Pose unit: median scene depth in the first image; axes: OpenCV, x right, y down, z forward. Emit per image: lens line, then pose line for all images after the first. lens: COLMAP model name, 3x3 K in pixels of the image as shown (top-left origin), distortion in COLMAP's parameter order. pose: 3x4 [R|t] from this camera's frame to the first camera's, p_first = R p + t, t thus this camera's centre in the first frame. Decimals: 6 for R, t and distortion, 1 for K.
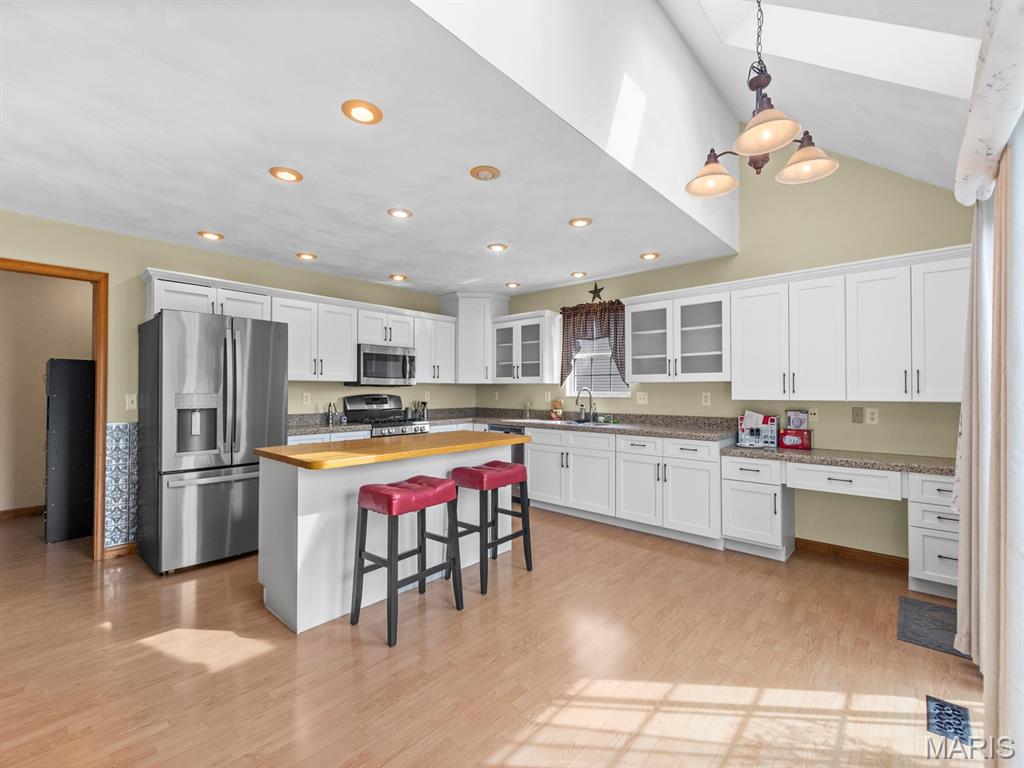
lens RADIAL K [[453.1, 0, 512.0], [0, 453.1, 384.0], [0, 0, 1]] dist [0.002170, 0.000639]
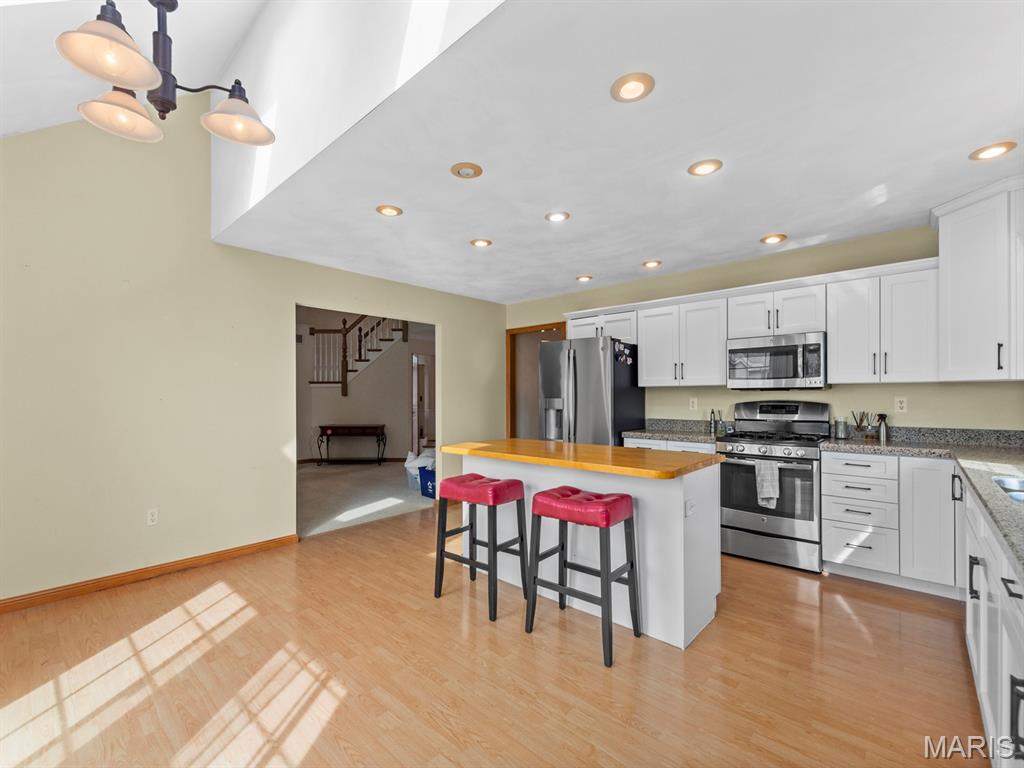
lens RADIAL K [[438.4, 0, 490.5], [0, 438.4, 391.6], [0, 0, 1]] dist [0.002601, 0.000362]
pose [[-0.014207, -0.012355, -0.999823, 0.455936], [0.016184, 0.999790, -0.012585, 0.009455], [0.999768, -0.016360, -0.014004, 0.553884]]
